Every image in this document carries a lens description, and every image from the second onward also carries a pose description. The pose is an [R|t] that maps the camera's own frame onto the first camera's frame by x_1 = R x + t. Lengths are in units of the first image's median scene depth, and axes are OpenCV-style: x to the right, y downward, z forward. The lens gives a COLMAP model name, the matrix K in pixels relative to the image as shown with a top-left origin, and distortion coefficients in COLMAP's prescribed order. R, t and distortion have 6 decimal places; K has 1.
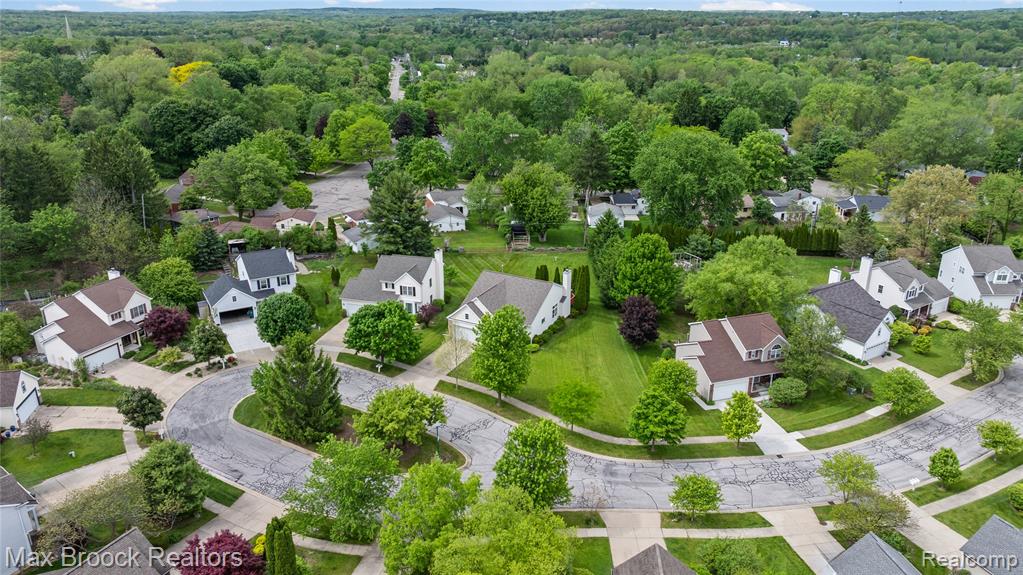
lens RADIAL K [[722.6, 0, 511.5], [0, 722.6, 287.5], [0, 0, 1]] dist [-0.034773, 0.025394]
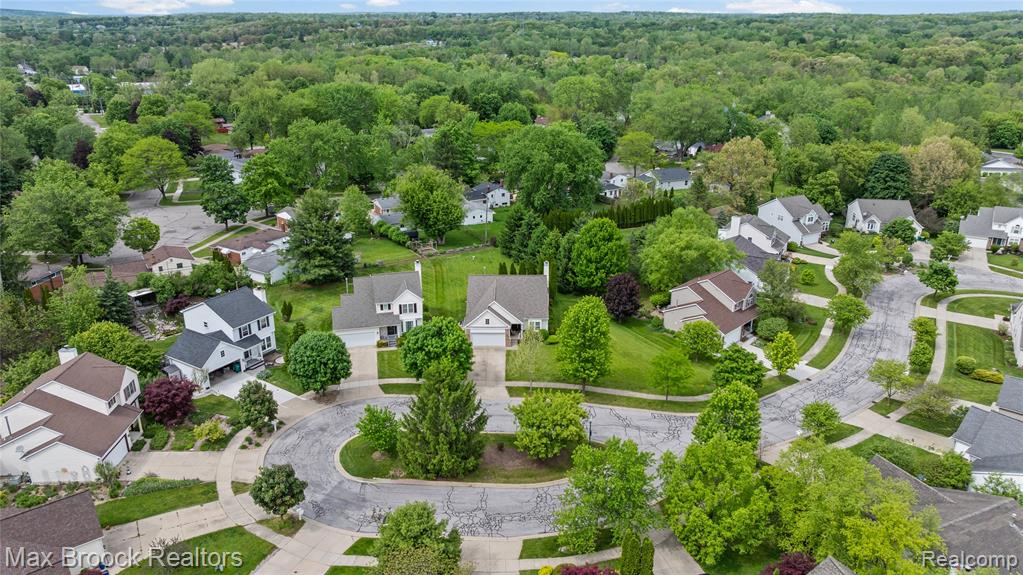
lens RADIAL K [[722.6, 0, 511.5], [0, 722.6, 287.5], [0, 0, 1]] dist [-0.034773, 0.025394]
pose [[0.885973, -0.165698, 0.433124, -0.365885], [0.166926, 0.985330, 0.035500, -0.028636], [-0.432652, 0.040847, 0.900635, 0.075712]]
